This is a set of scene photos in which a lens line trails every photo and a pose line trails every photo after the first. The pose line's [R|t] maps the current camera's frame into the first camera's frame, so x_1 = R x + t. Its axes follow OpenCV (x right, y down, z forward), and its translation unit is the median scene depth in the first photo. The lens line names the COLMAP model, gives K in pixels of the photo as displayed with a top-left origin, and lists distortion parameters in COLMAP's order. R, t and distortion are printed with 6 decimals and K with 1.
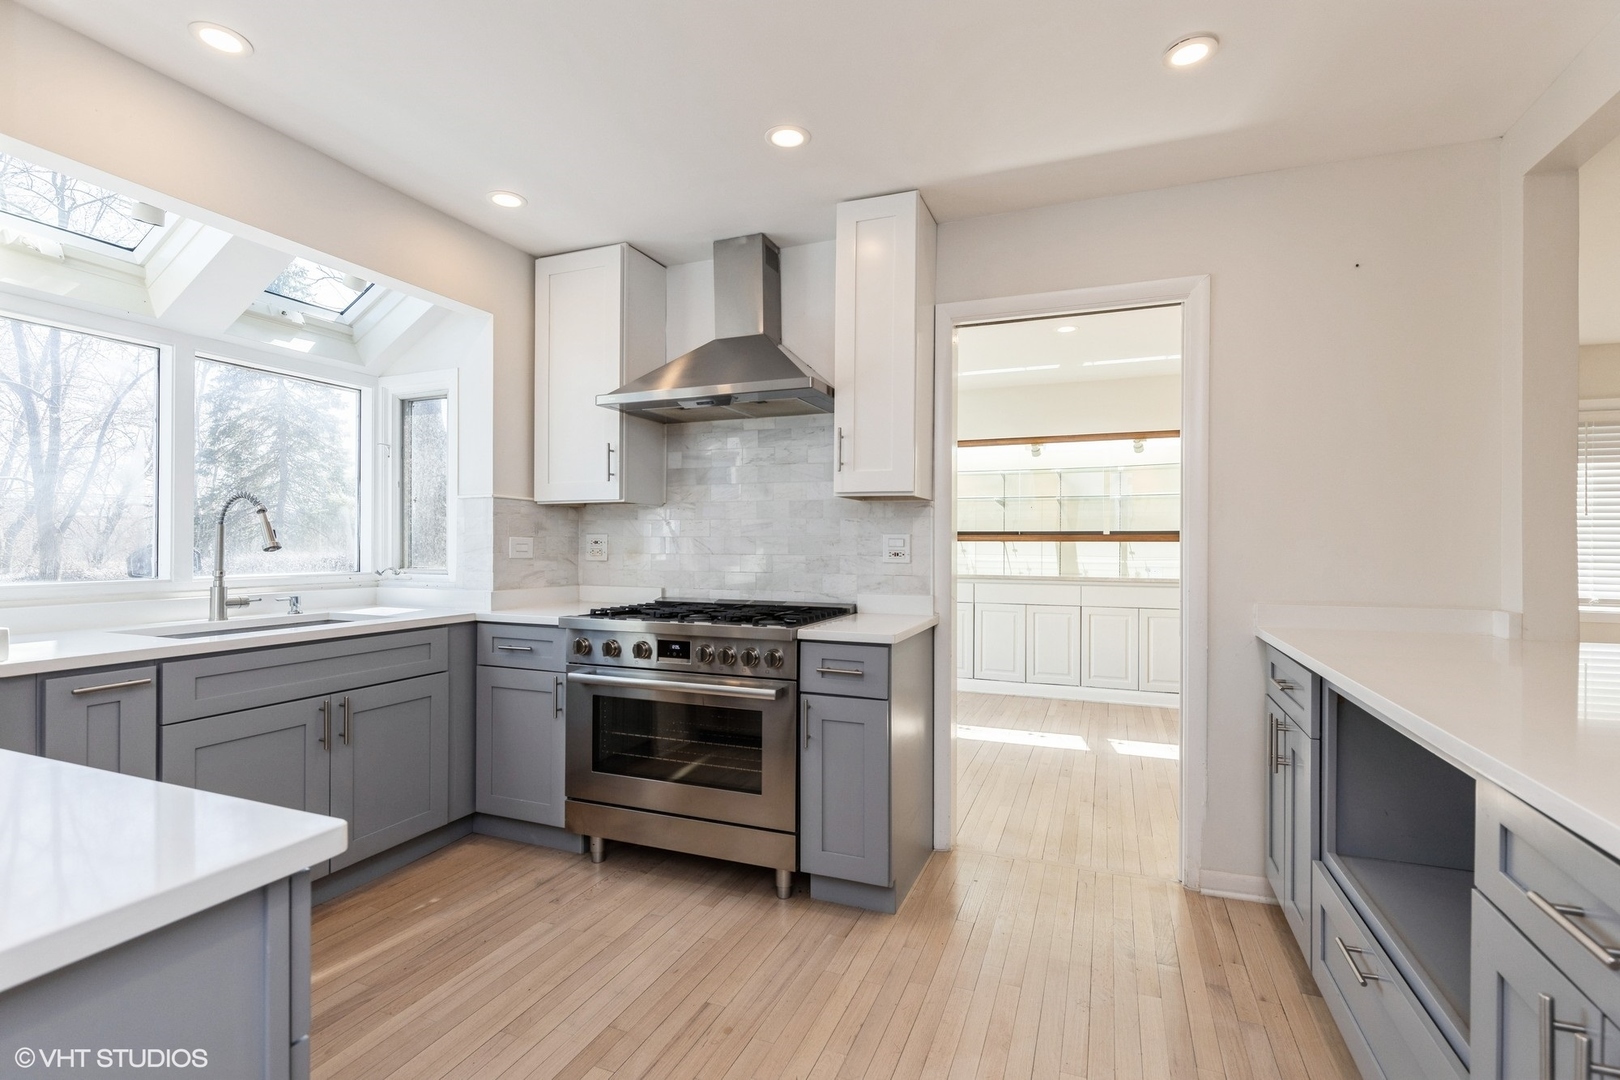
lens RADIAL K [[738.7, 0, 810.9], [0, 738.7, 539.4], [0, 0, 1]] dist [0.005733, -0.001097]
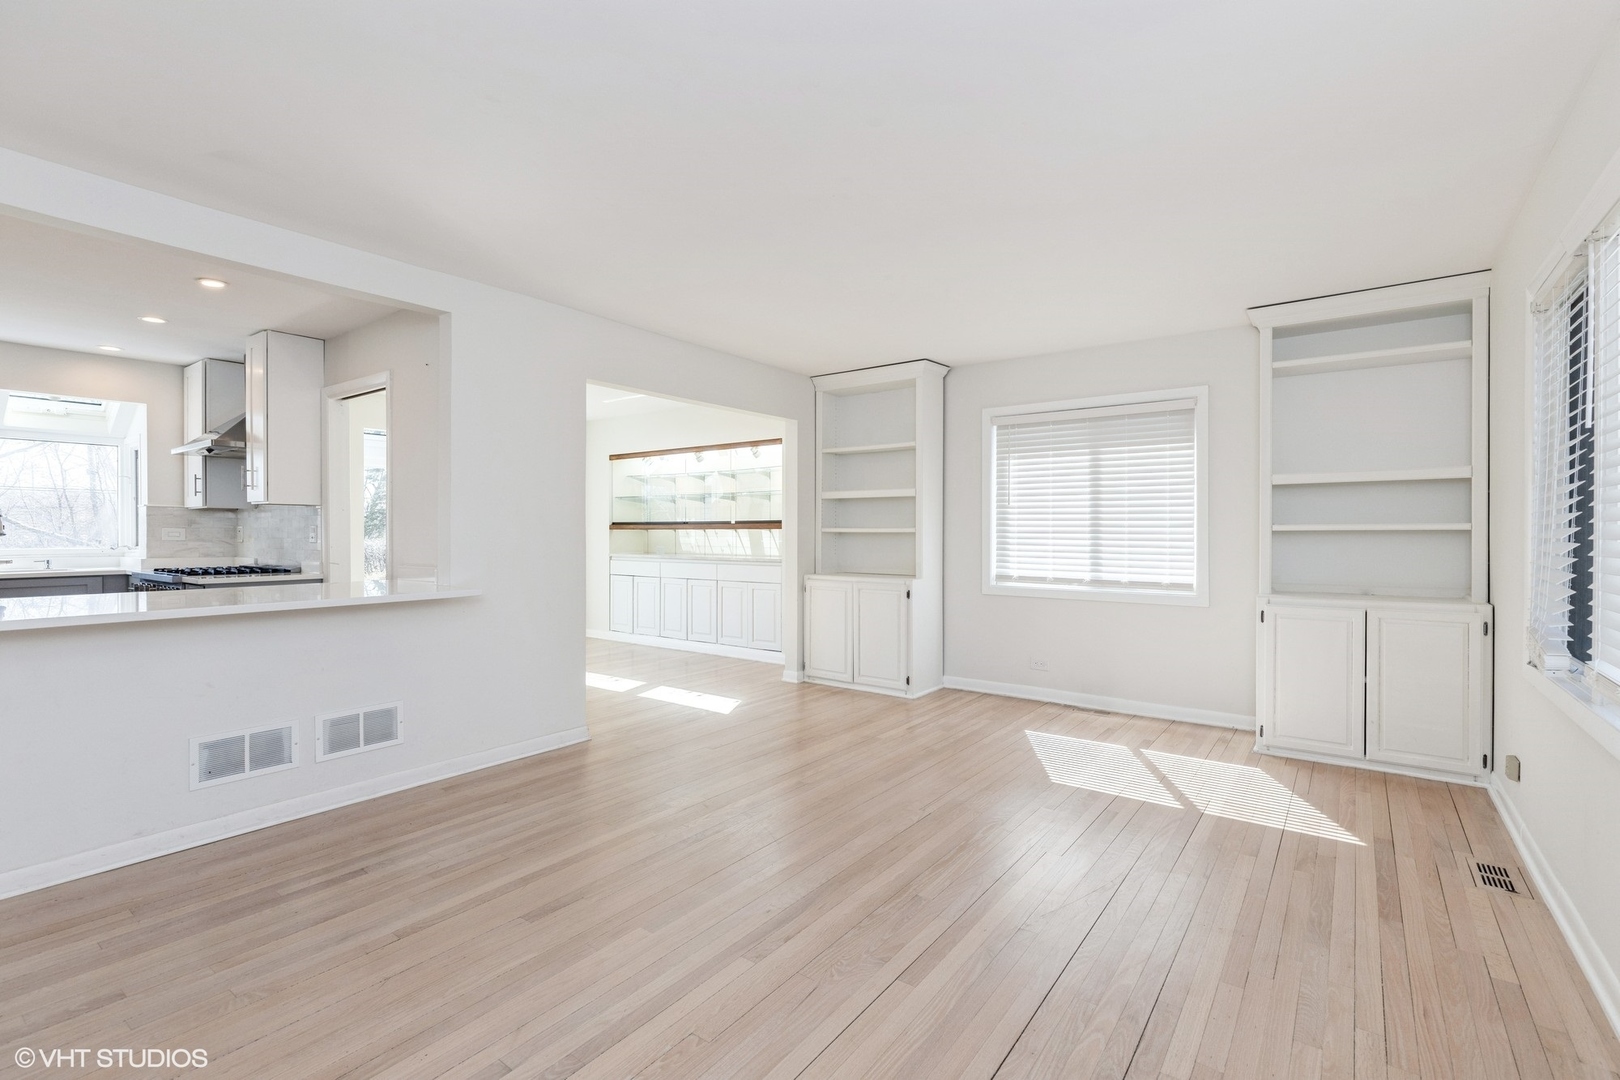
lens RADIAL K [[738.7, 0, 813.0], [0, 738.7, 539.7], [0, 0, 1]] dist [0.005733, -0.001097]
pose [[0.967523, -0.001146, -0.252779, 0.856313], [0.005027, 0.999879, 0.014708, 0.003188], [0.252732, -0.015501, 0.967412, -0.179690]]
